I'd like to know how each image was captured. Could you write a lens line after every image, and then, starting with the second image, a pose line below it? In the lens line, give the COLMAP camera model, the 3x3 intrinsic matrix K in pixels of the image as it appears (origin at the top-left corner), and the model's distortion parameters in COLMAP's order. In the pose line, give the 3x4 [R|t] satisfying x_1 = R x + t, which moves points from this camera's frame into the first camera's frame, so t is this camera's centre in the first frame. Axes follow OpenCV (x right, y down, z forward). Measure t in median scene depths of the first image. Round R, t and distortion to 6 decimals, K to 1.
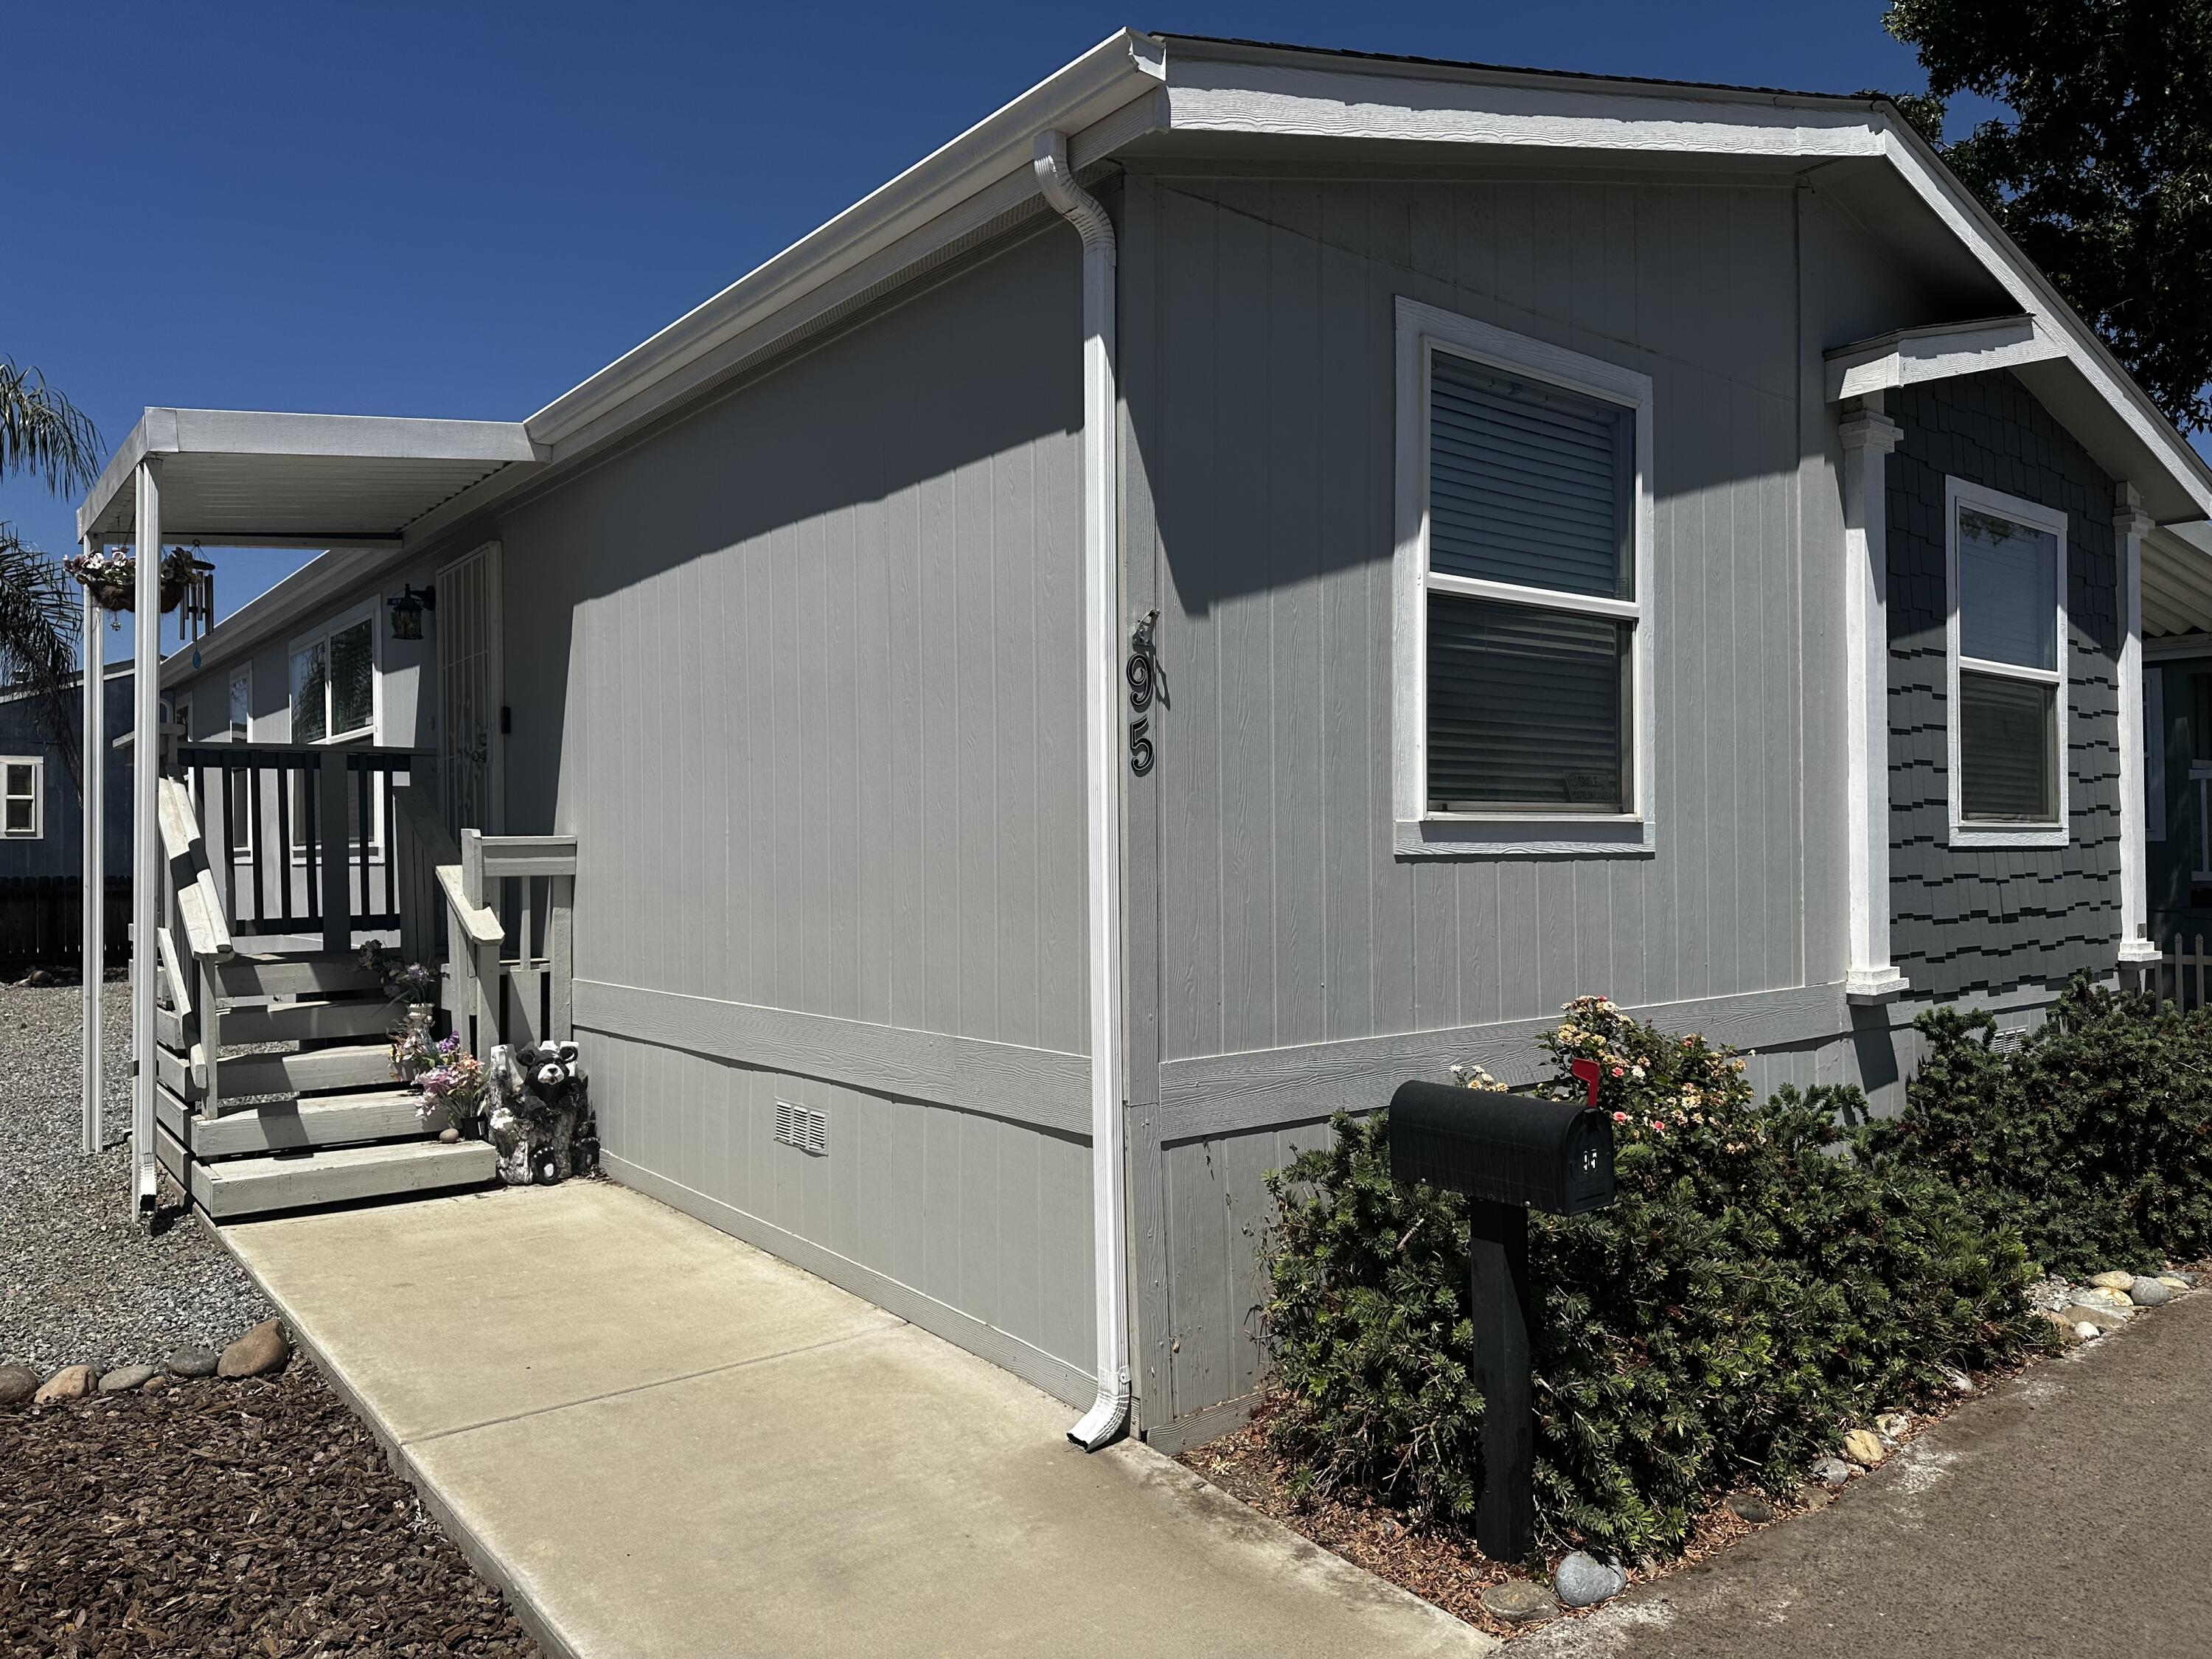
lens RADIAL K [[1560.7, 0, 1106.0], [0, 1560.7, 829.5], [0, 0, 1]] dist [0.003839, -0.005592]
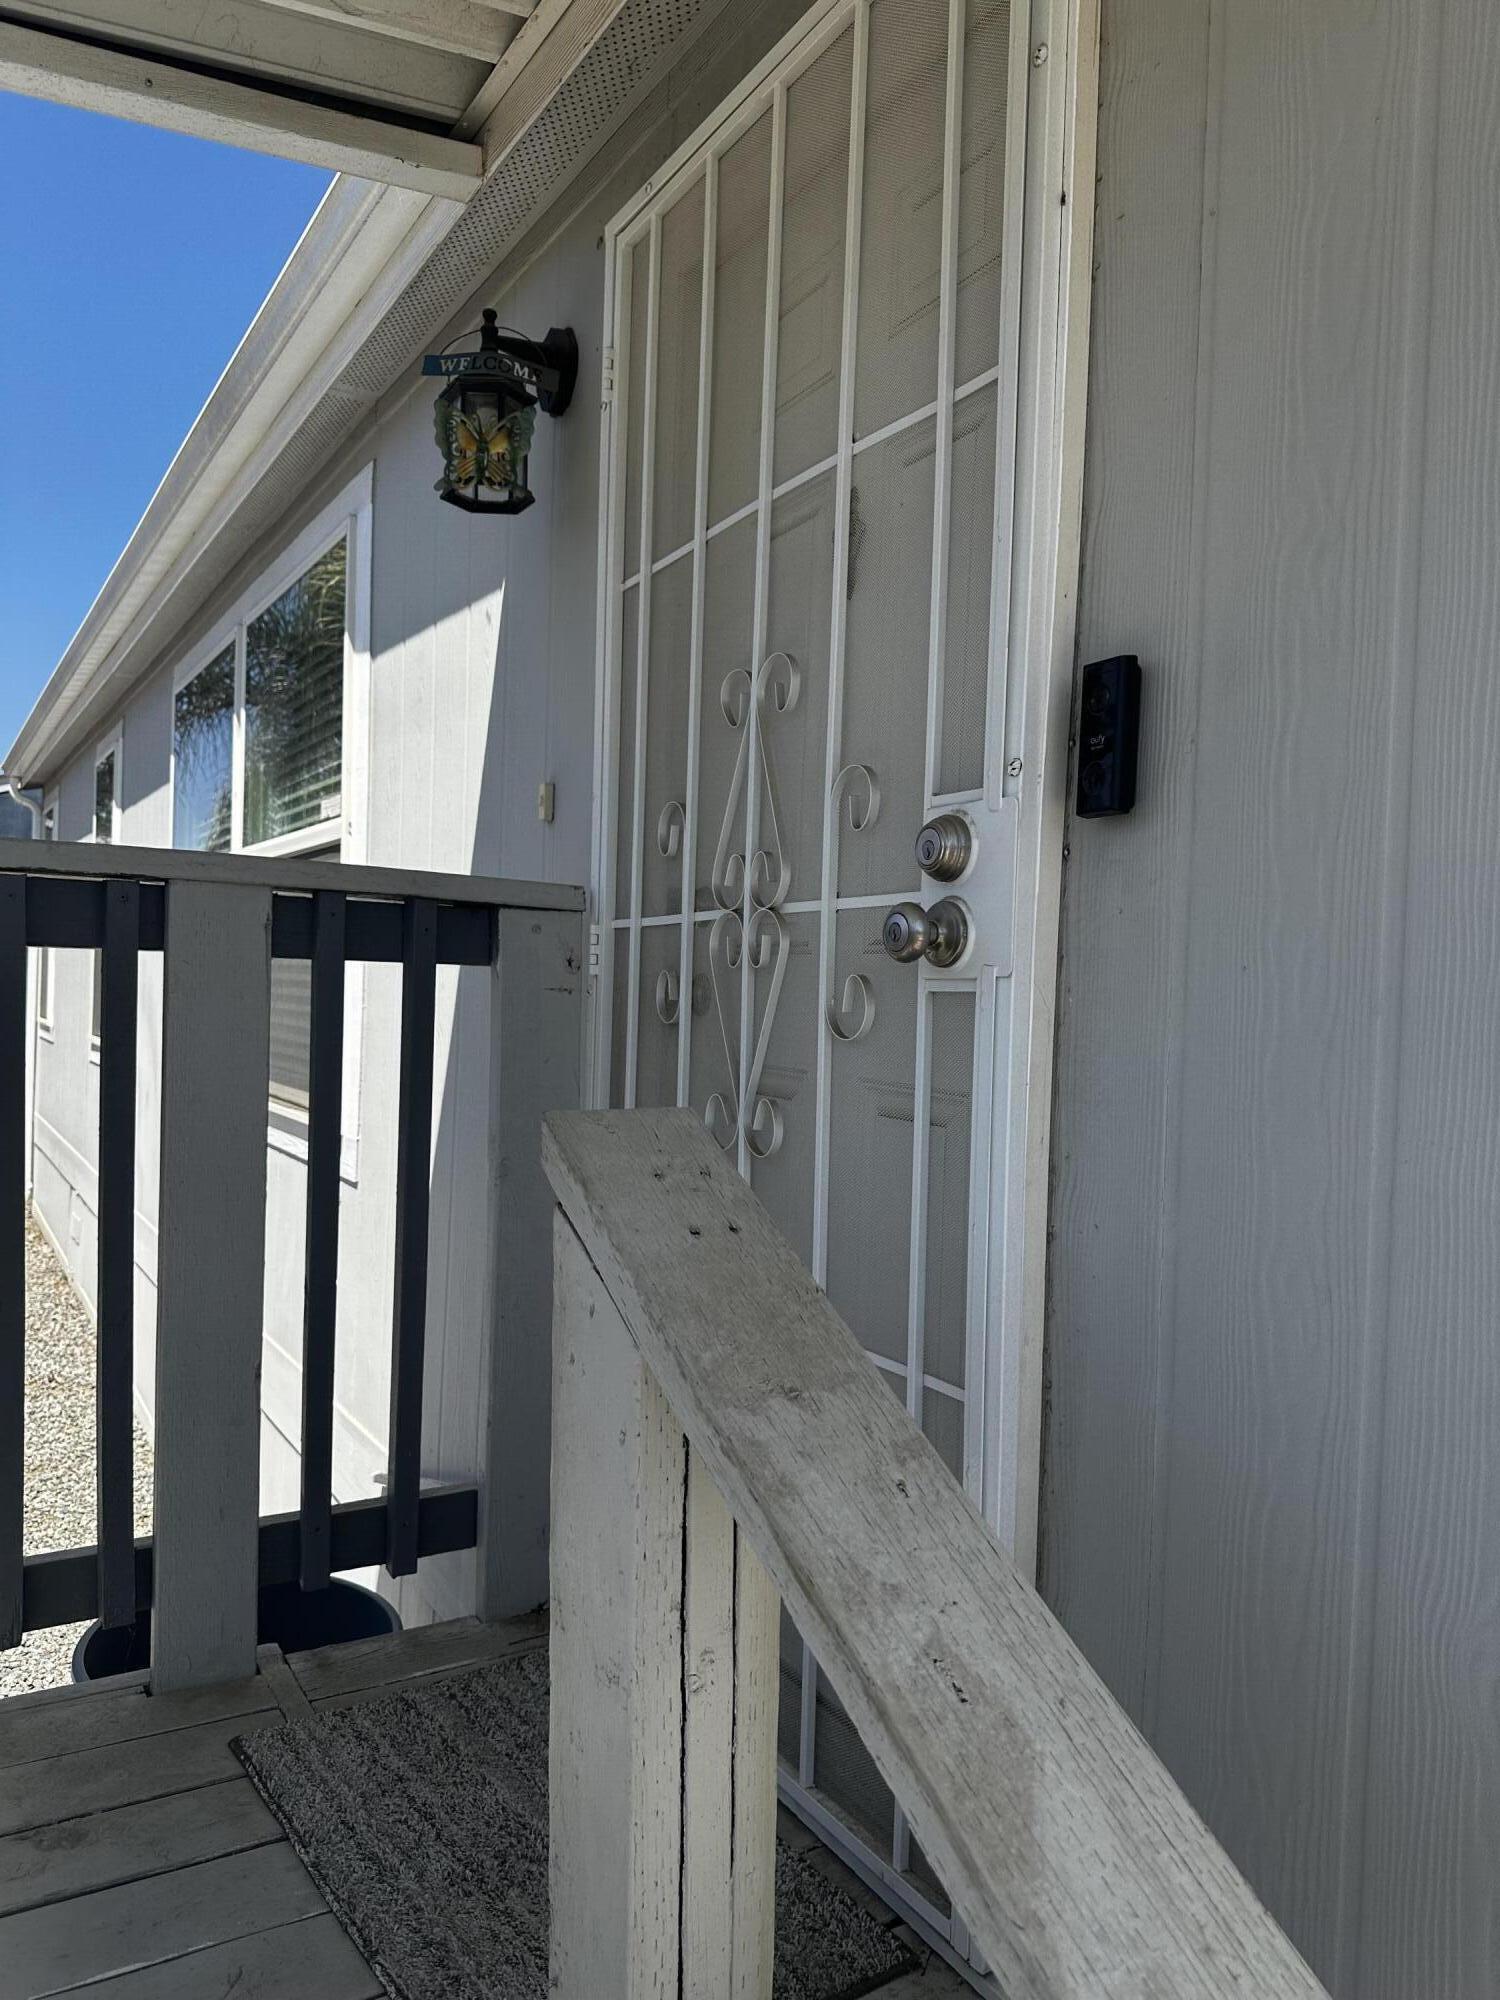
lens RADIAL K [[1411.1, 0, 750.0], [0, 1411.1, 1000.0], [0, 0, 1]] dist [0.003839, -0.005592]
pose [[0.991730, 0.045646, -0.119953, -0.364482], [-0.043976, 0.998896, 0.016537, -0.036533], [0.120576, -0.011125, 0.992642, 0.748418]]
